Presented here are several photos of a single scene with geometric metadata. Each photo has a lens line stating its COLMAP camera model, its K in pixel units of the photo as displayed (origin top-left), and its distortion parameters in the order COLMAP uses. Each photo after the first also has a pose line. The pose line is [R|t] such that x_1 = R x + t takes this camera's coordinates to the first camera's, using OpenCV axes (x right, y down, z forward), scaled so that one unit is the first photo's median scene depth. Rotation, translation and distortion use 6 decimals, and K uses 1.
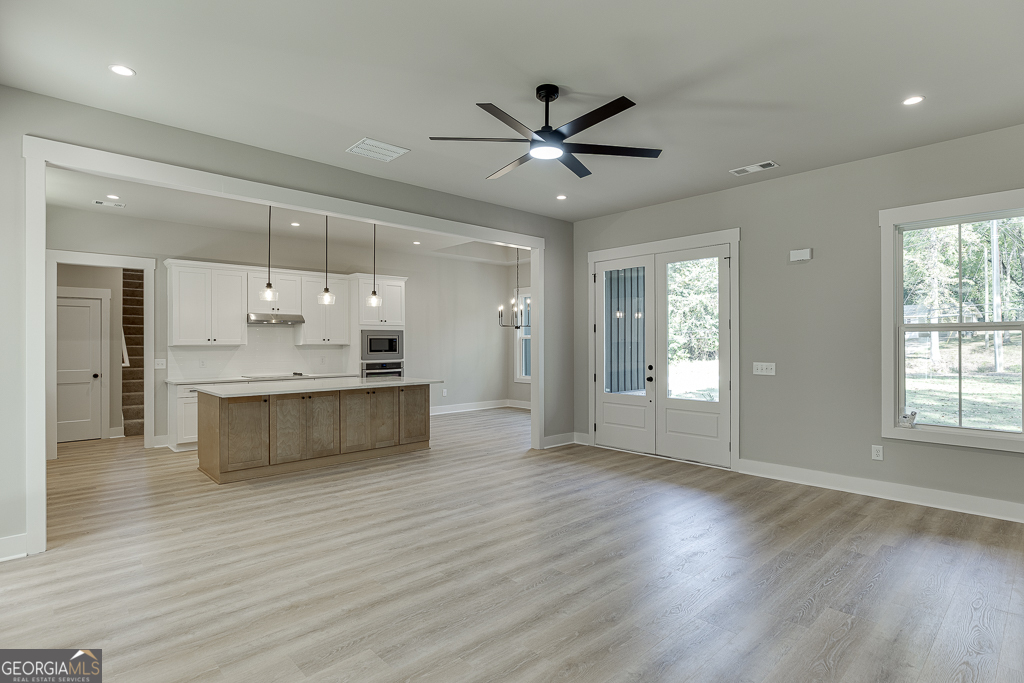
lens RADIAL K [[516.8, 0, 516.5], [0, 516.8, 337.1], [0, 0, 1]] dist [-0.005137, -0.000105]
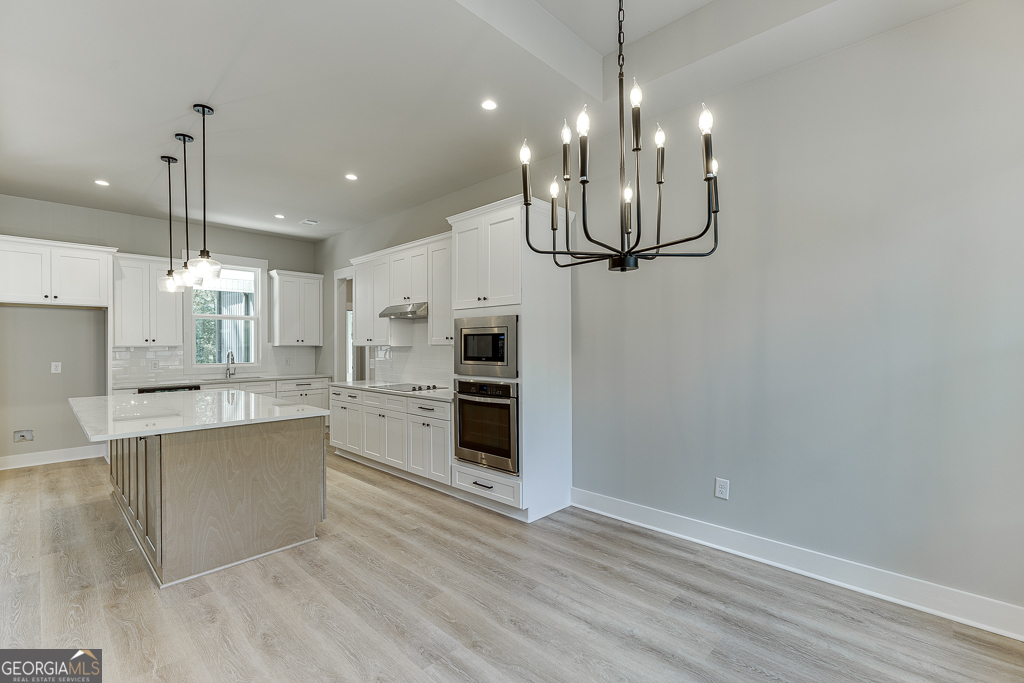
lens RADIAL K [[457.9, 0, 520.6], [0, 457.9, 343.1], [0, 0, 1]] dist [0.004636, -0.001363]
pose [[0.057970, 0.000275, -0.998318, 0.225667], [0.013411, 0.999910, 0.001055, 0.013870], [0.998228, -0.013450, 0.057961, 1.231152]]
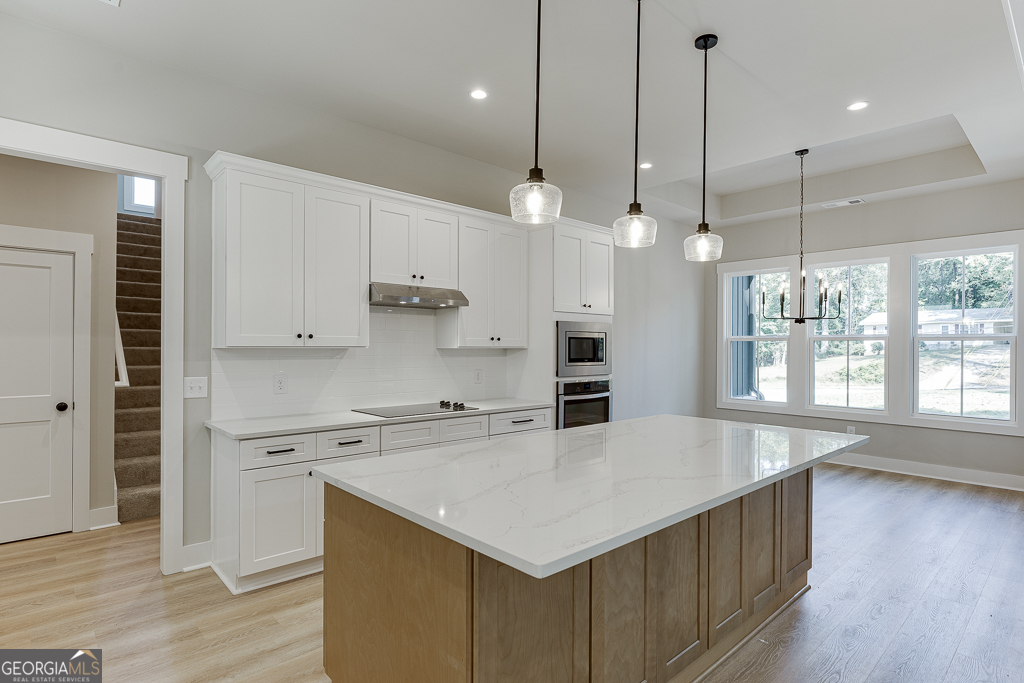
lens RADIAL K [[532.9, 0, 518.1], [0, 532.9, 346.7], [0, 0, 1]] dist [-0.004031, -0.000740]
pose [[0.999897, 0.009451, -0.010828, -0.395625], [-0.009332, 0.999897, 0.010913, 0.008054], [0.010930, -0.010811, 0.999882, 0.524671]]
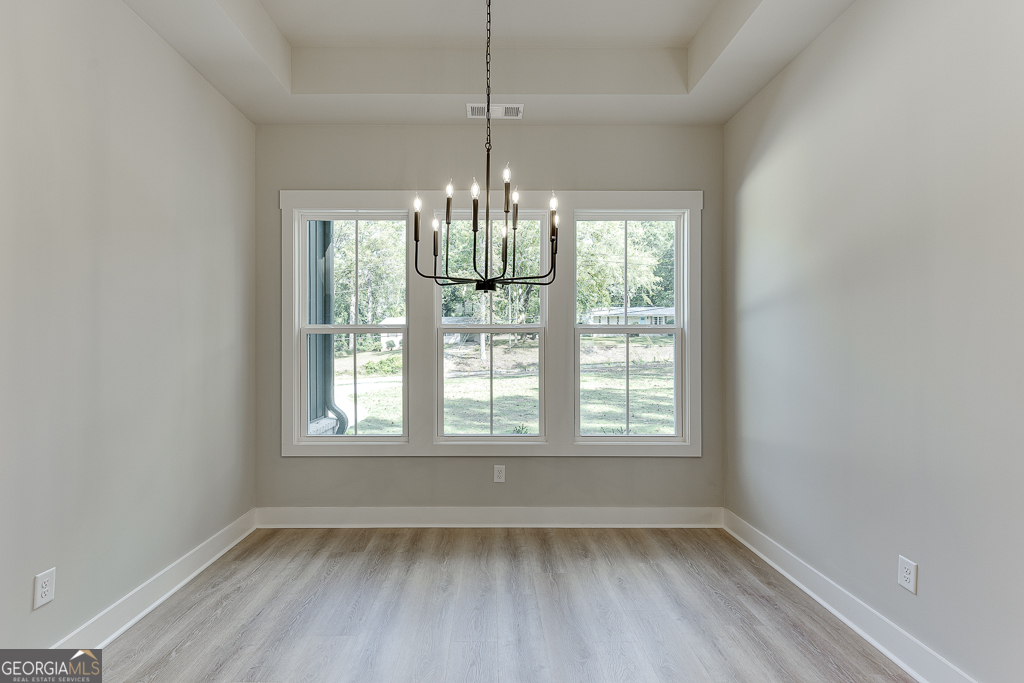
lens RADIAL K [[457.9, 0, 498.1], [0, 457.9, 349.5], [0, 0, 1]] dist [0.004636, -0.001363]
pose [[0.669841, -0.004309, 0.742492, -0.217979], [-0.007705, 0.999889, 0.012754, 0.015211], [-0.742464, -0.014264, 0.669734, 1.084590]]
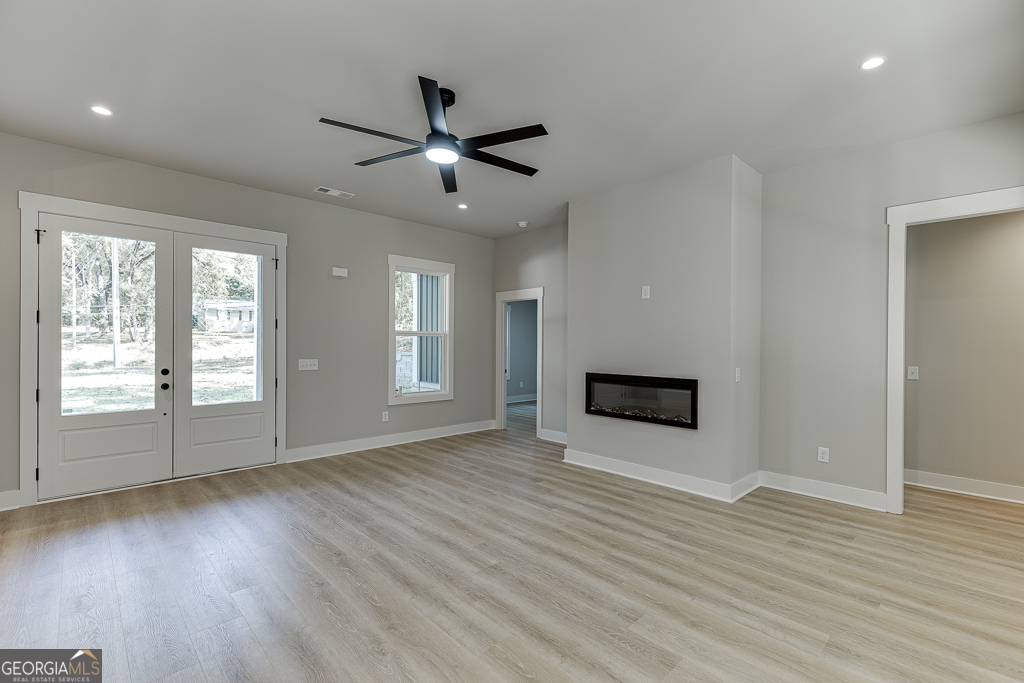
lens RADIAL K [[457.9, 0, 521.3], [0, 457.9, 343.3], [0, 0, 1]] dist [0.004636, -0.001363]
pose [[-0.012855, 0.002568, 0.999914, -0.410205], [-0.017738, 0.999839, -0.002796, 0.006350], [-0.999760, -0.017772, -0.012808, 0.412556]]
